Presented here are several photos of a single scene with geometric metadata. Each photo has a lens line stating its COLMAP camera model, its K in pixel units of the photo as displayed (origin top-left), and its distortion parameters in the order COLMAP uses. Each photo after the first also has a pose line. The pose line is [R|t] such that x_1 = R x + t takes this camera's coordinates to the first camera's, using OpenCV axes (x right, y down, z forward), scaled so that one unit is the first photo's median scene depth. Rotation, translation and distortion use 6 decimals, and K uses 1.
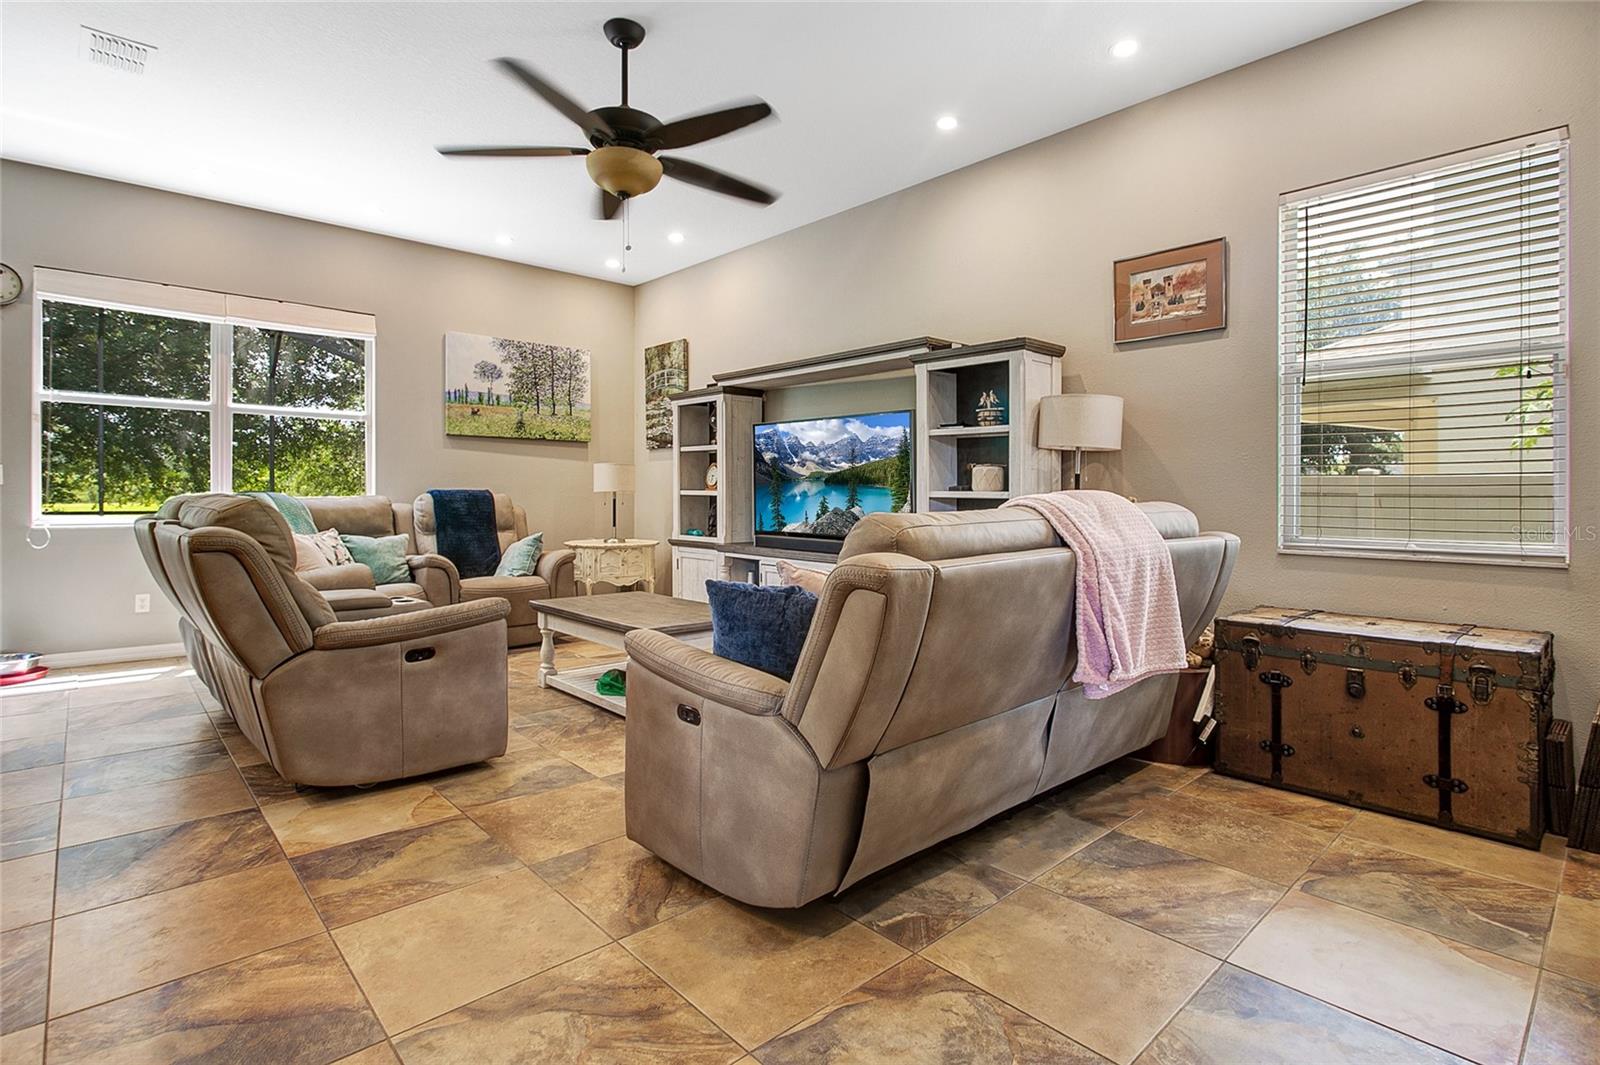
lens RADIAL K [[786.6, 0, 801.0], [0, 786.6, 507.2], [0, 0, 1]] dist [0.000326, -0.000139]
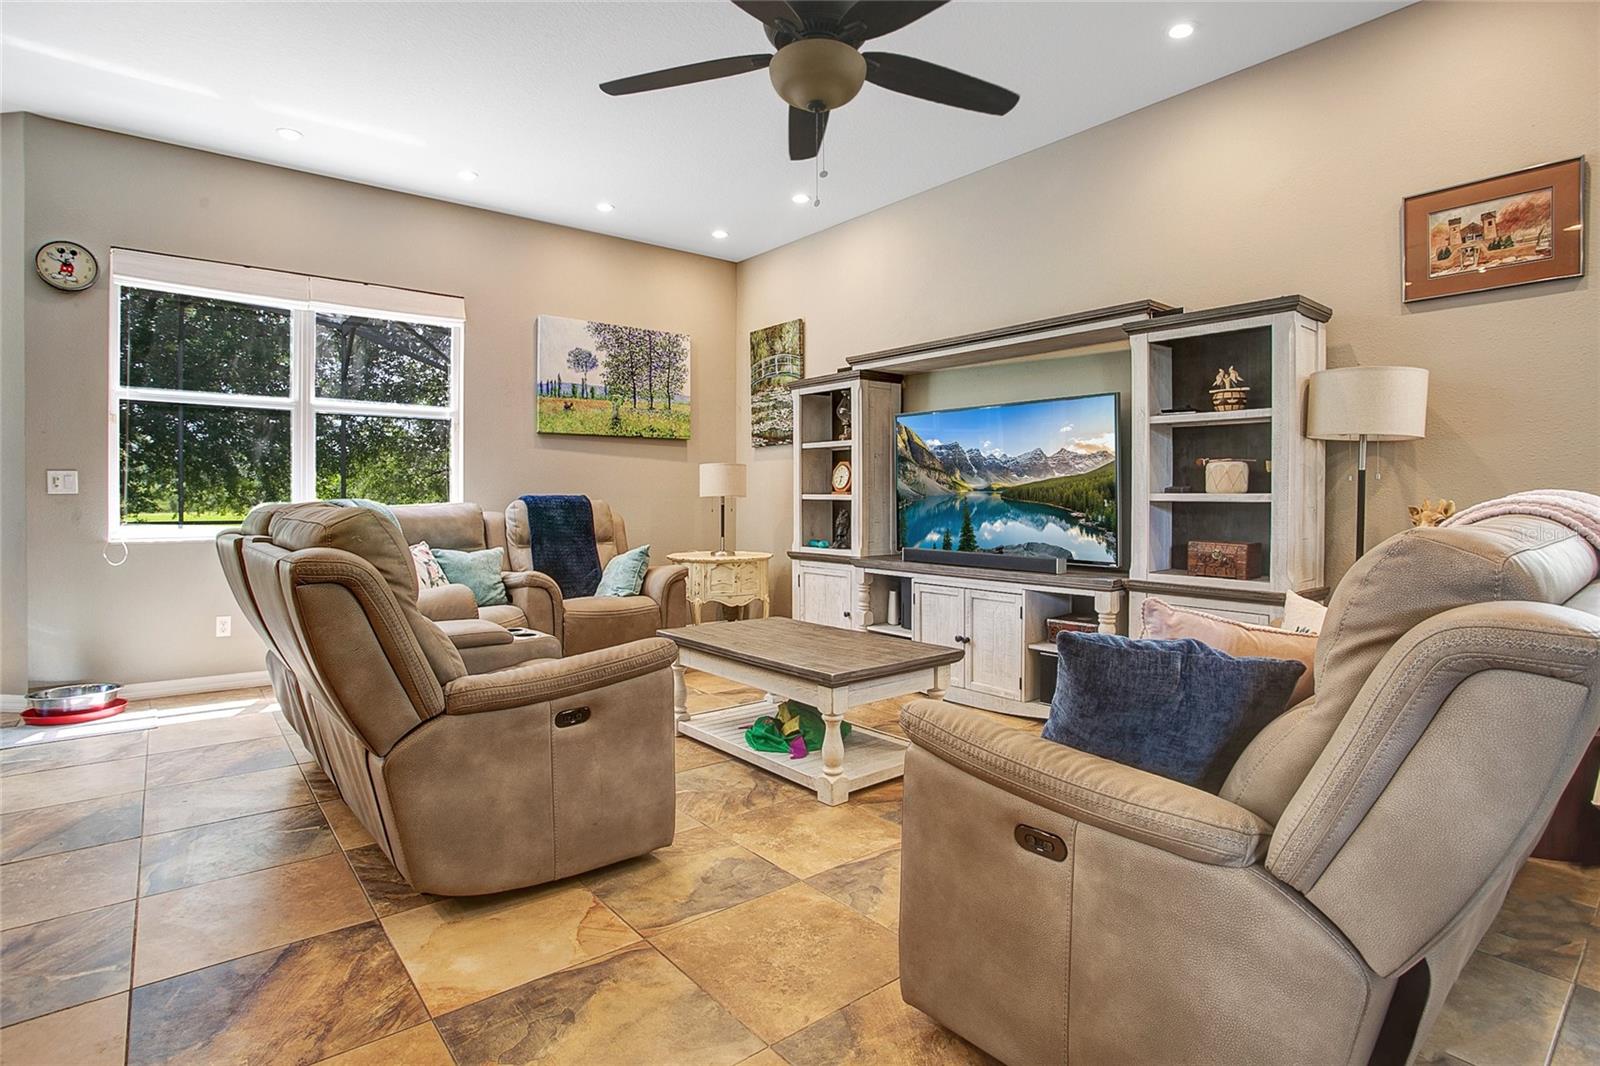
lens RADIAL K [[823.2, 0, 798.7], [0, 823.2, 511.5], [0, 0, 1]] dist [-0.079509, 0.038680]
pose [[0.997766, -0.005701, -0.066555, -0.143873], [0.005626, 0.999983, -0.001316, -0.002686], [0.066562, 0.000939, 0.997782, 0.162765]]
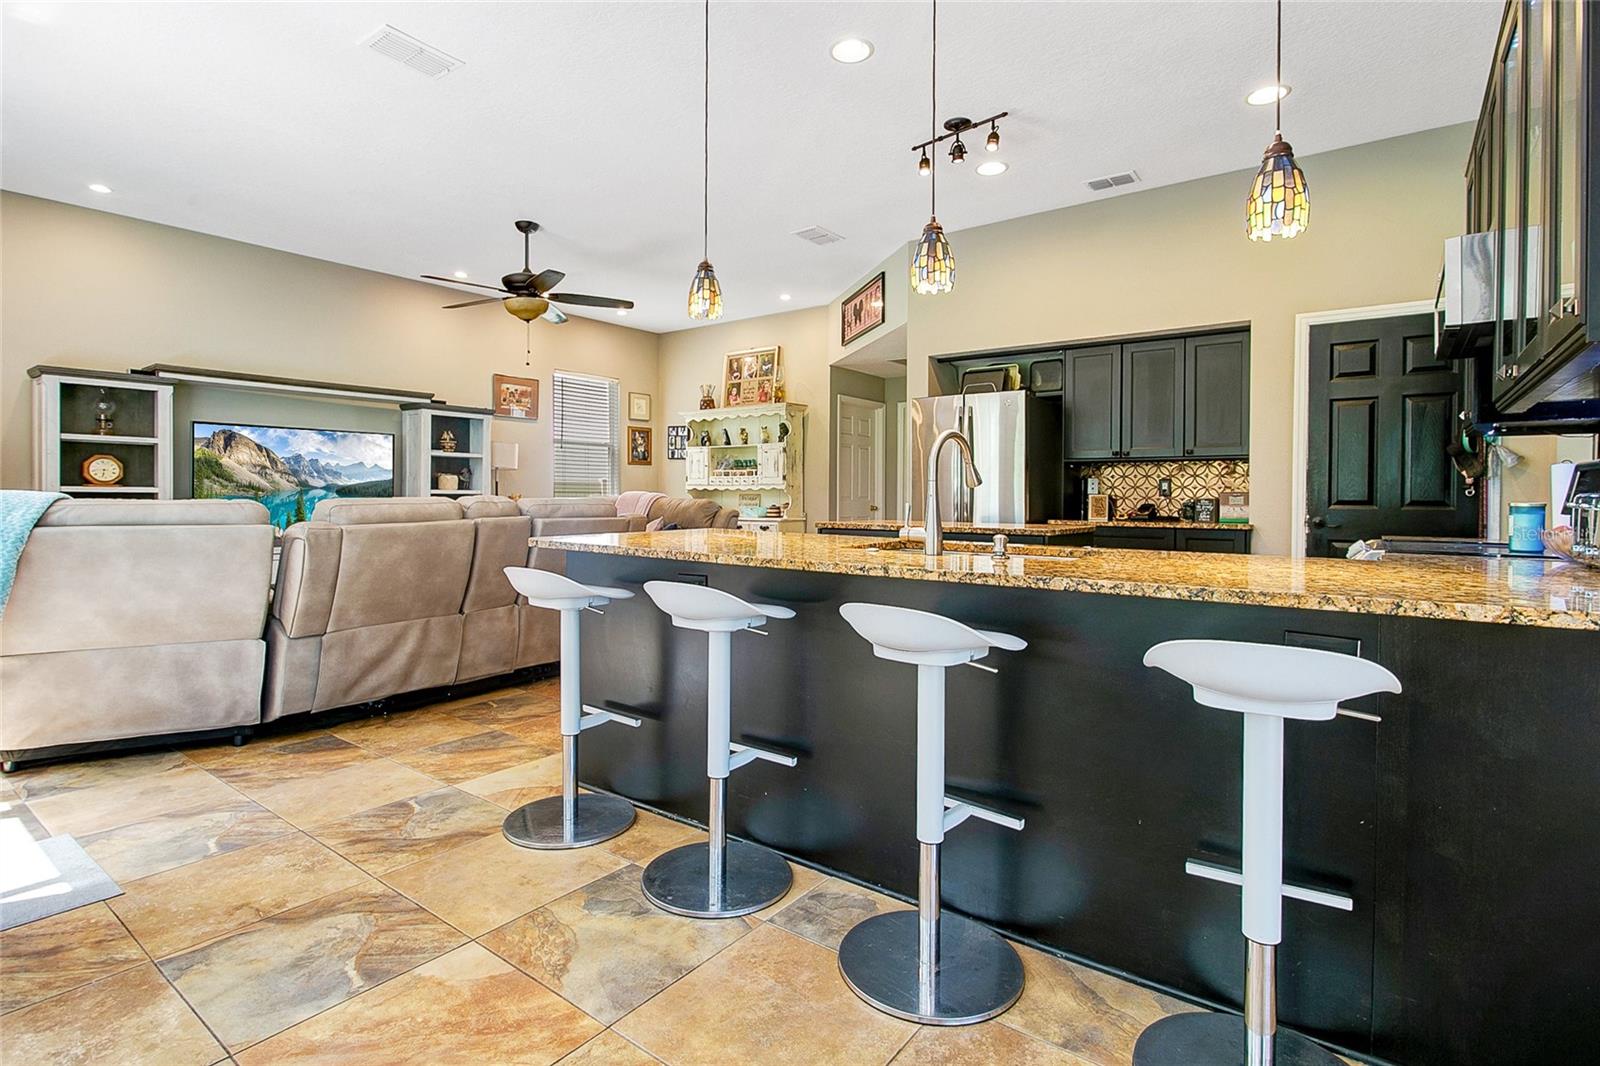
lens RADIAL K [[786.6, 0, 801.0], [0, 786.6, 507.7], [0, 0, 1]] dist [0.000326, -0.000139]
pose [[-0.175945, -0.028265, 0.983994, -1.608019], [0.006937, 0.999527, 0.029952, -0.026883], [-0.984376, 0.012096, -0.175666, 0.557925]]
